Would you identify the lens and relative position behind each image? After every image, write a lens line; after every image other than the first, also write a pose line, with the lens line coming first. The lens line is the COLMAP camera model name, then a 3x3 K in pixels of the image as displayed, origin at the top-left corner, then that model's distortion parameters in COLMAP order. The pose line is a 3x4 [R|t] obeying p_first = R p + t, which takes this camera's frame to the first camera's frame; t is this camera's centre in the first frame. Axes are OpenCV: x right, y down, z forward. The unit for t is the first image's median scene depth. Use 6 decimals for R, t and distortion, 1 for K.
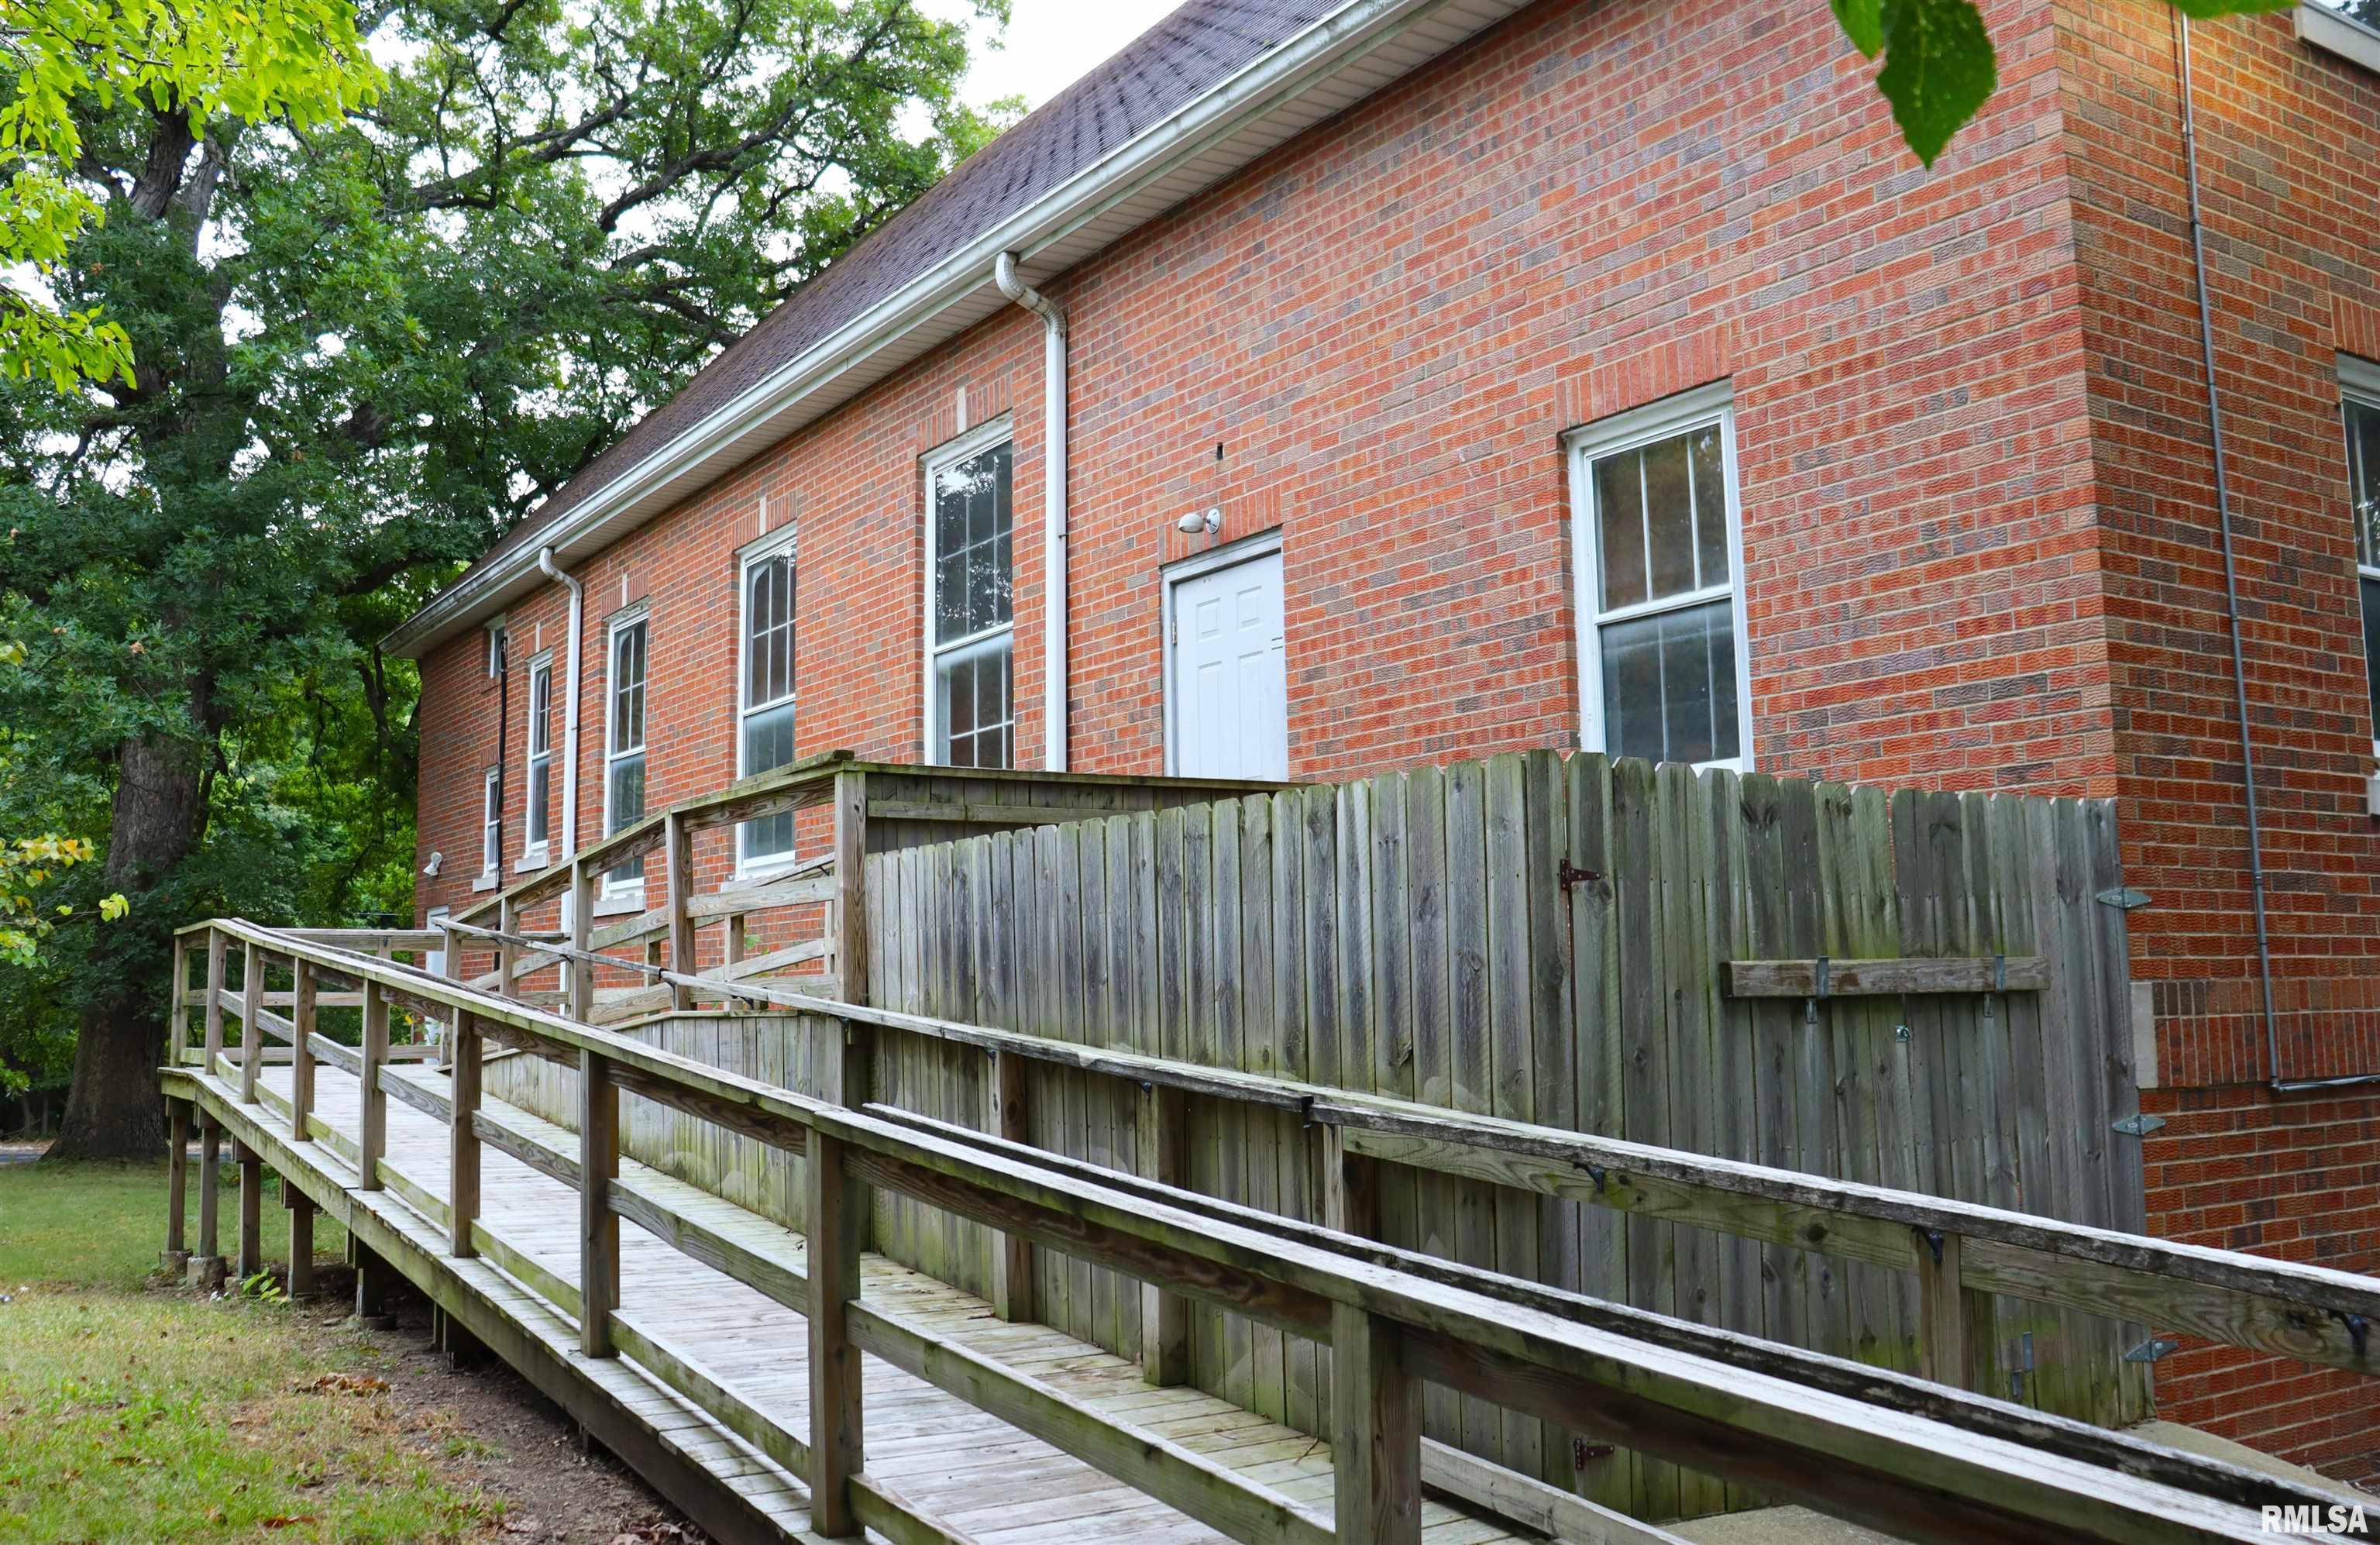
lens RADIAL K [[2182.5, 0, 1190.4], [0, 2182.5, 714.4], [0, 0, 1]] dist [-0.168502, 0.175213]
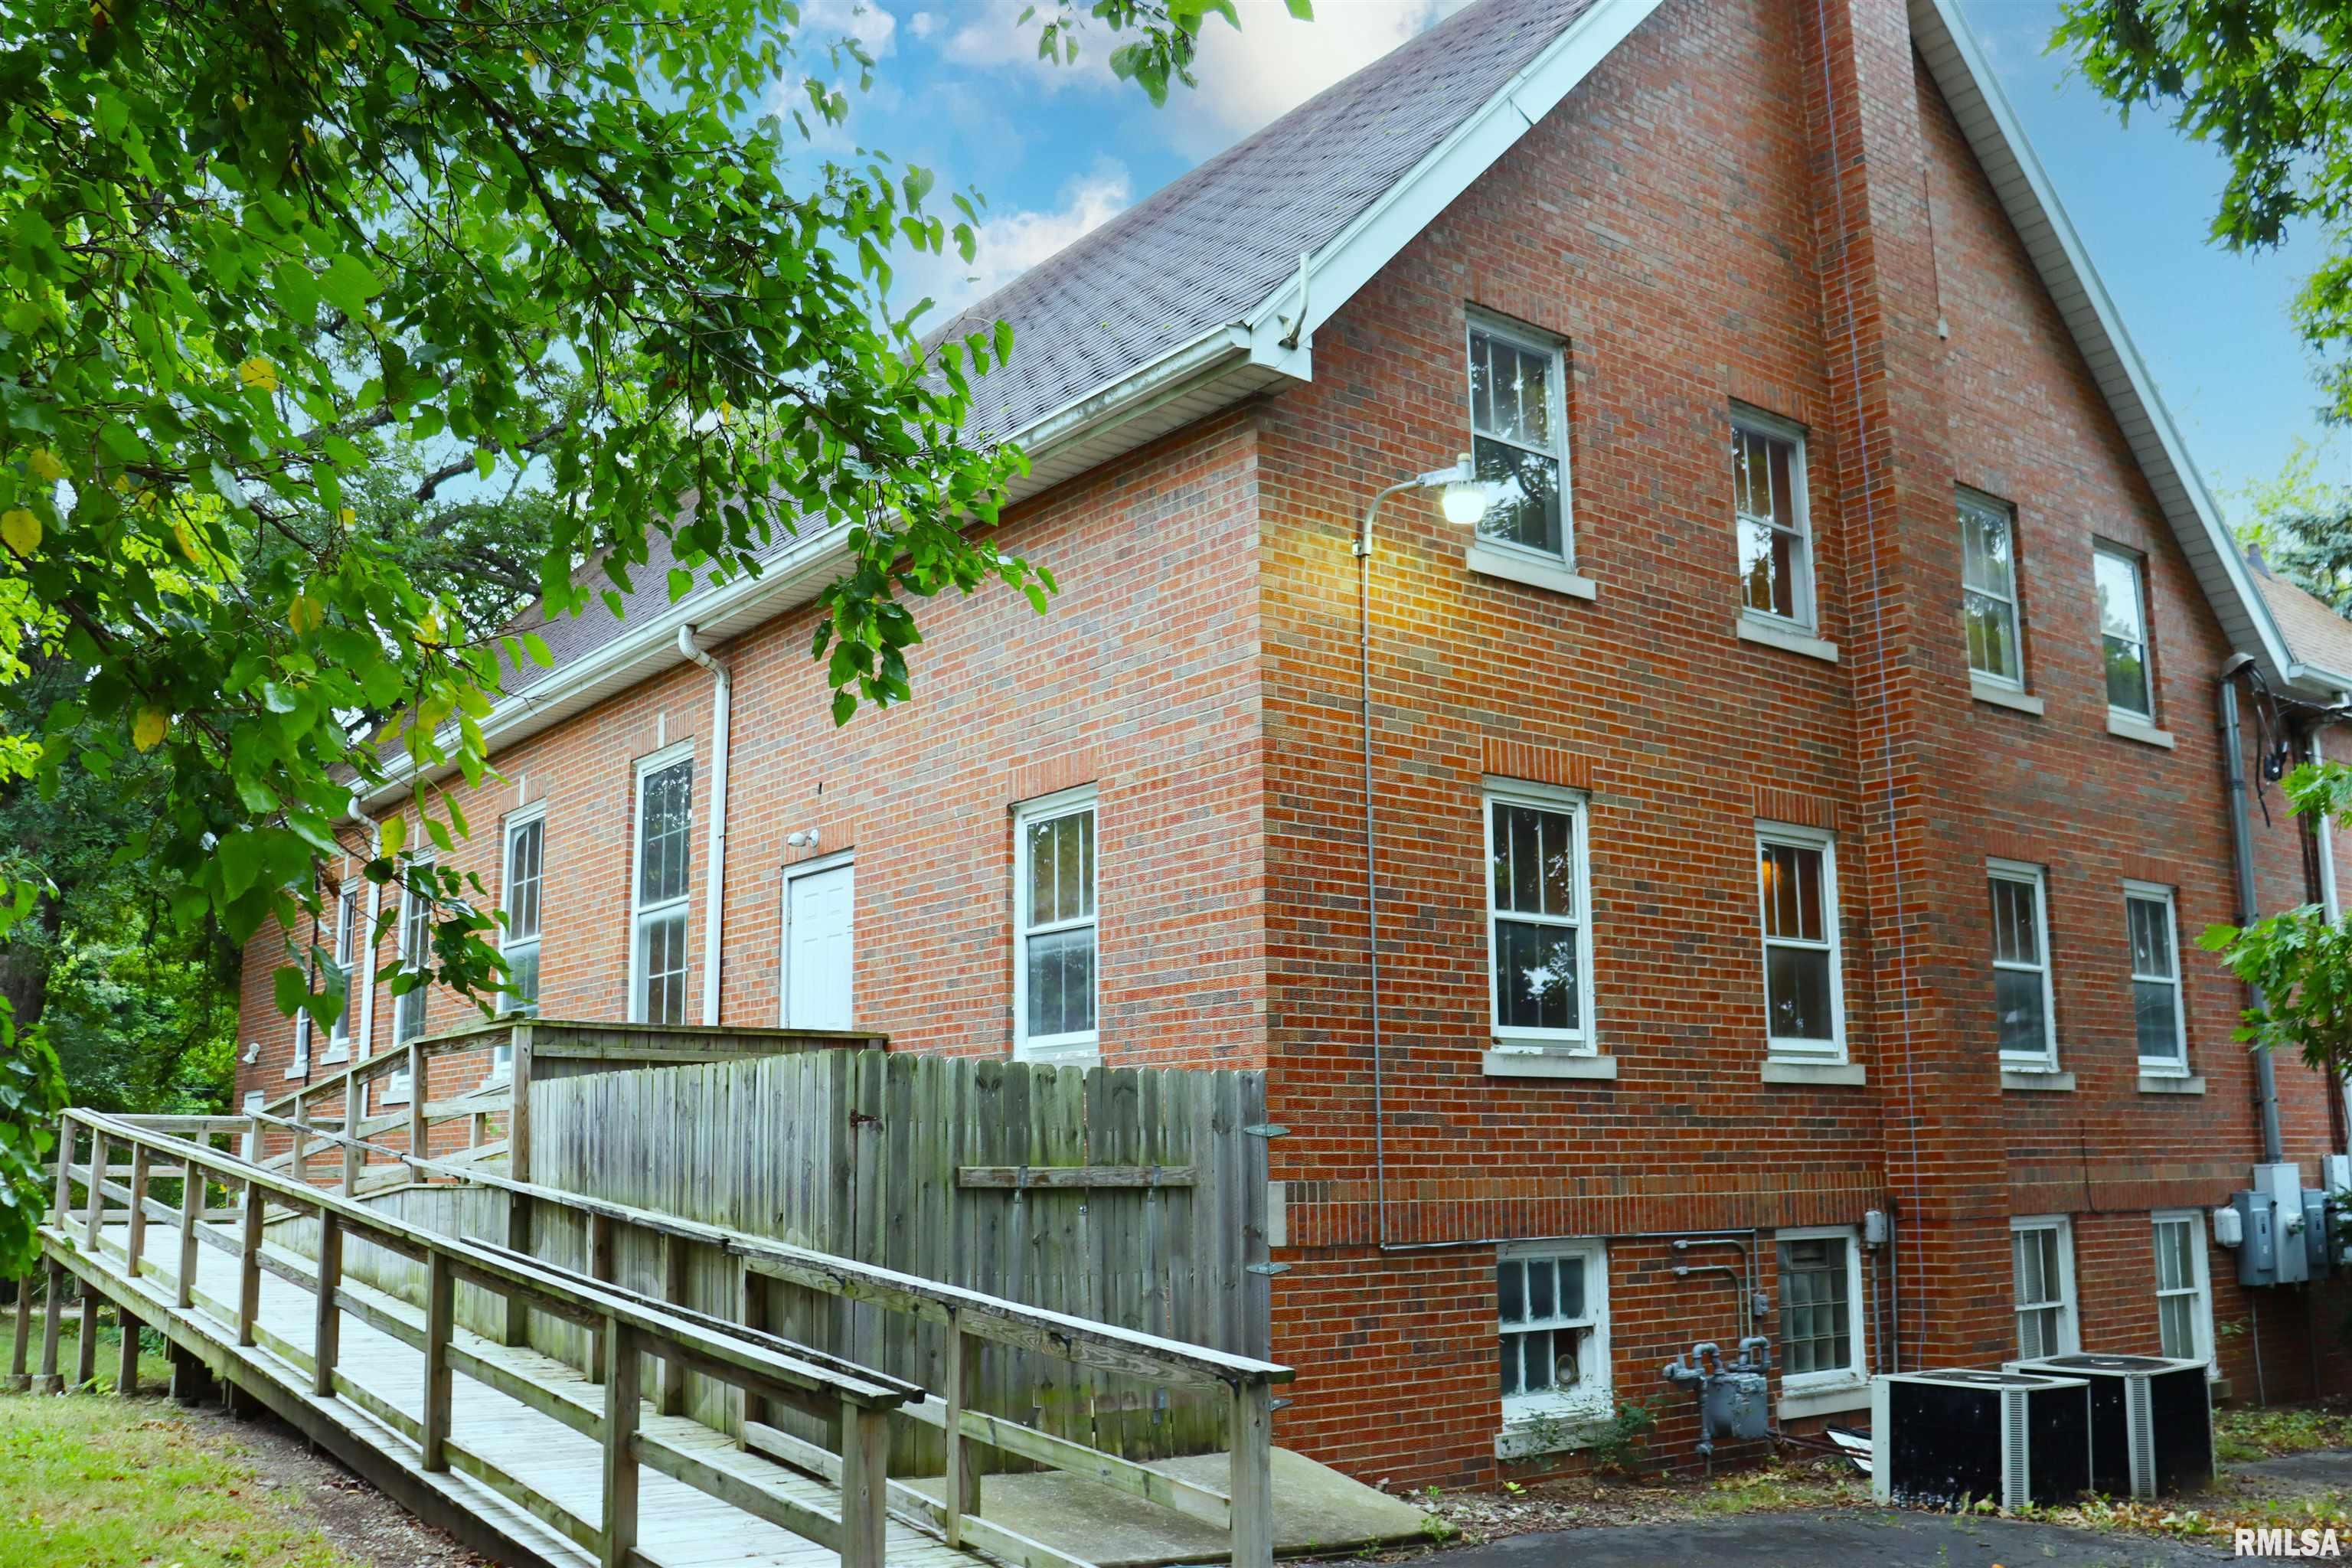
lens RADIAL K [[2115.2, 0, 1206.0], [0, 2115.2, 778.3], [0, 0, 1]] dist [-0.174365, 0.178317]
pose [[0.995988, 0.020947, 0.086995, 0.210390], [-0.015934, 0.998194, -0.057924, -0.077576], [-0.088051, 0.056305, 0.994523, -0.541461]]
